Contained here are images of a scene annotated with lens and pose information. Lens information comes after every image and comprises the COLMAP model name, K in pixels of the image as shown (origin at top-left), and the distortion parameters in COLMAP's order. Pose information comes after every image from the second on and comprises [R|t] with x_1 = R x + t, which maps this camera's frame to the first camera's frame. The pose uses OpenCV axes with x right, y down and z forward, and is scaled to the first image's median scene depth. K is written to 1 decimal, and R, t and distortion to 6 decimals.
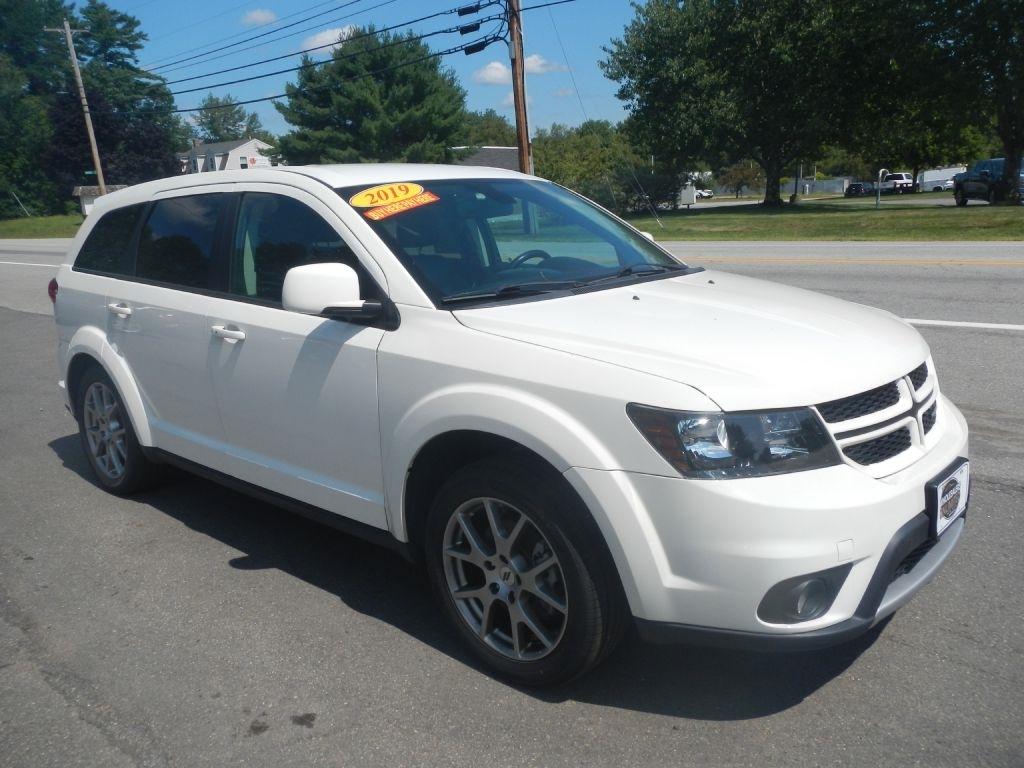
lens RADIAL K [[843.7, 0, 519.6], [0, 843.7, 410.4], [0, 0, 1]] dist [0.000724, 0.012553]
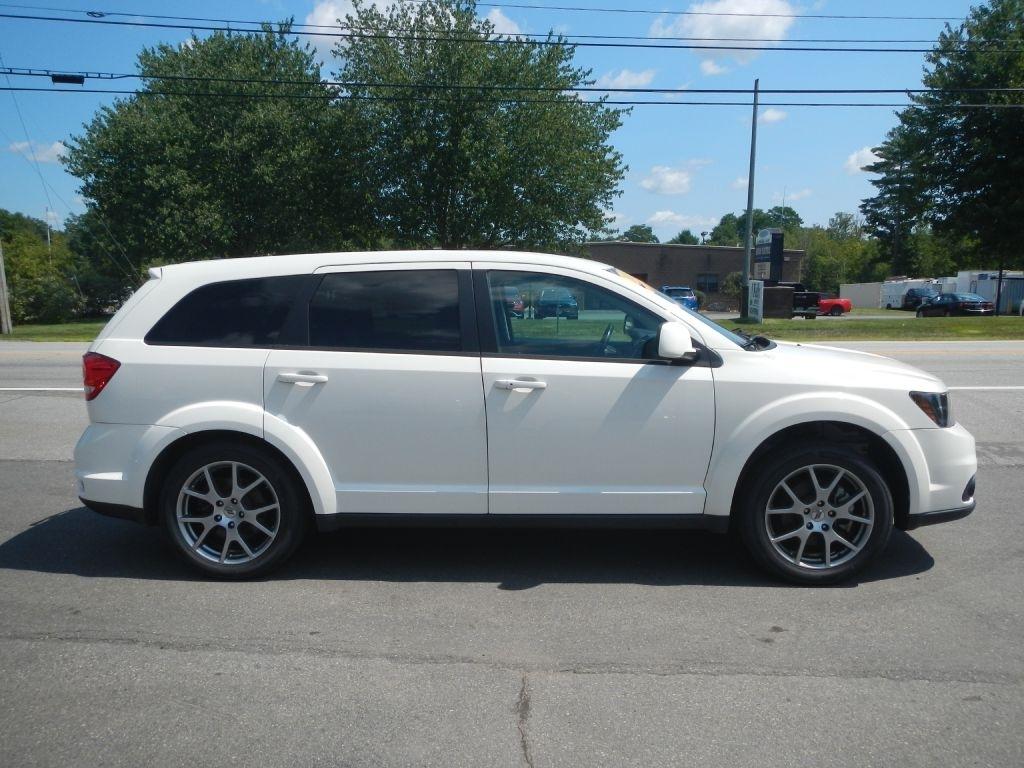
lens RADIAL K [[833.5, 0, 524.1], [0, 833.5, 411.6], [0, 0, 1]] dist [0.004595, -0.005362]
pose [[0.758721, -0.055090, 0.649082, -1.052804], [0.134982, 0.988087, -0.073920, 0.033142], [-0.637278, 0.143699, 0.757118, 0.104790]]
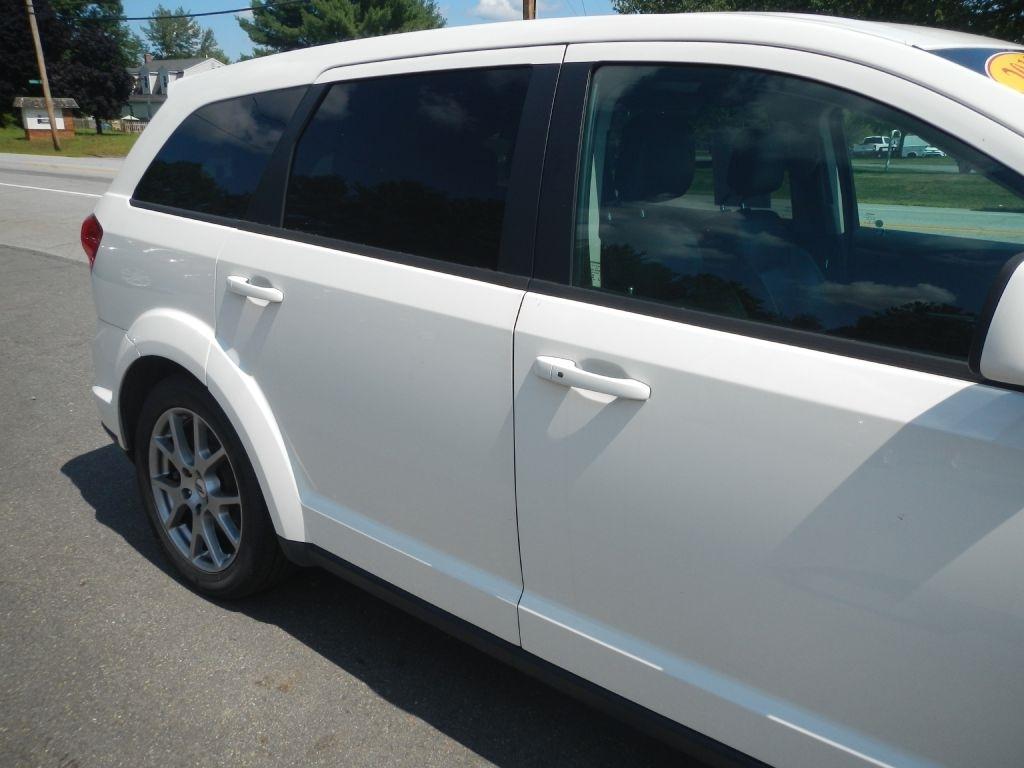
lens RADIAL K [[833.5, 0, 524.1], [0, 833.5, 411.6], [0, 0, 1]] dist [0.004595, -0.005362]
pose [[0.996829, 0.037076, 0.070412, -0.388758], [-0.041726, 0.996962, 0.065767, -0.096156], [-0.067760, -0.068497, 0.995348, 0.533242]]
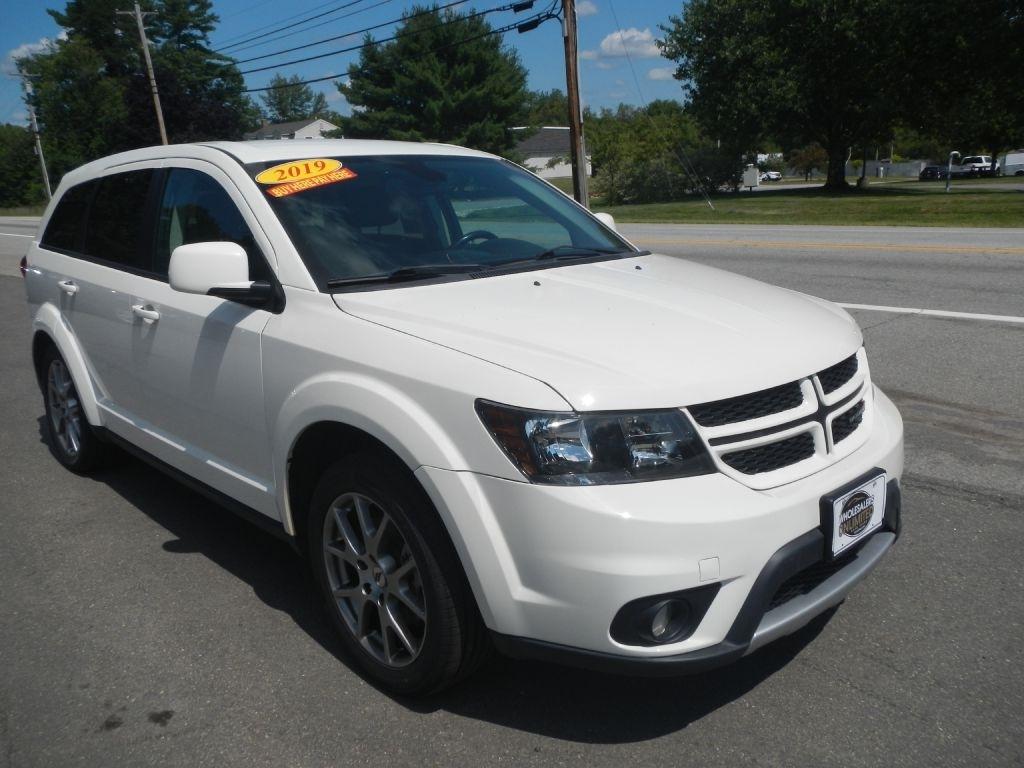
lens RADIAL K [[842.7, 0, 513.0], [0, 842.7, 408.8], [0, 0, 1]] dist [0.006858, -0.002072]
pose [[0.996501, 0.027988, -0.078759, 0.149729], [-0.026497, 0.999450, 0.019917, -0.010568], [0.079273, -0.017760, 0.996695, 0.055638]]
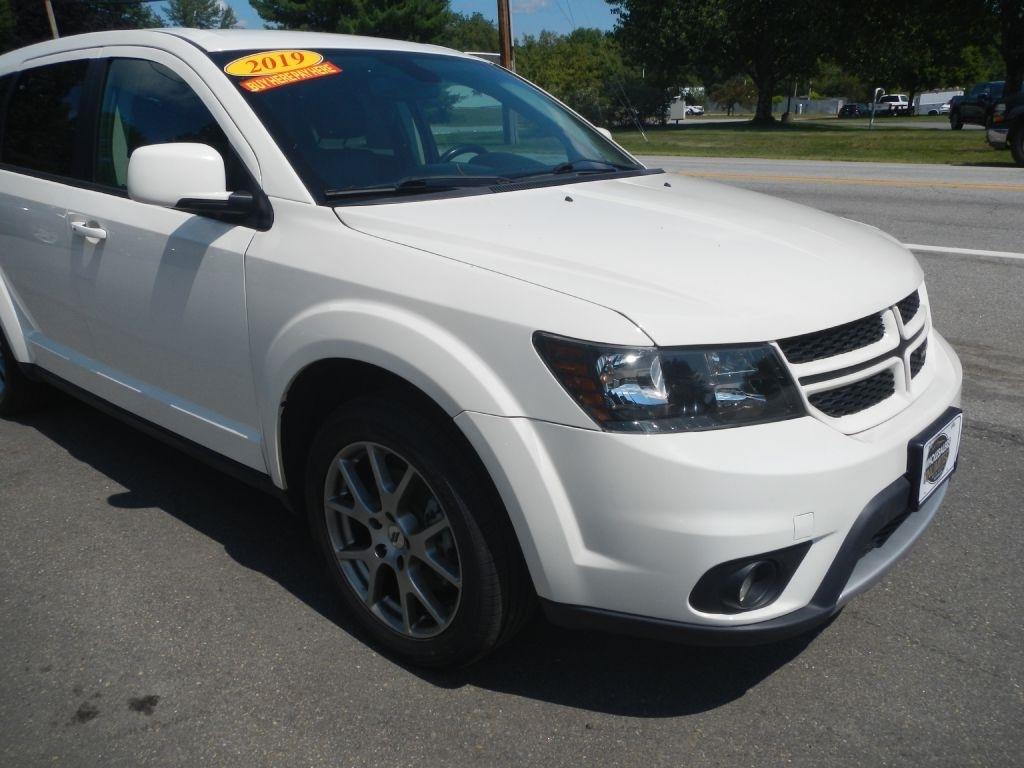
lens RADIAL K [[843.1, 0, 515.2], [0, 843.1, 407.2], [0, 0, 1]] dist [0.000225, -0.003318]
pose [[0.999493, 0.025655, 0.018847, 0.060537], [-0.027291, 0.995349, 0.092386, -0.006304], [-0.016389, -0.092854, 0.995545, 0.141445]]
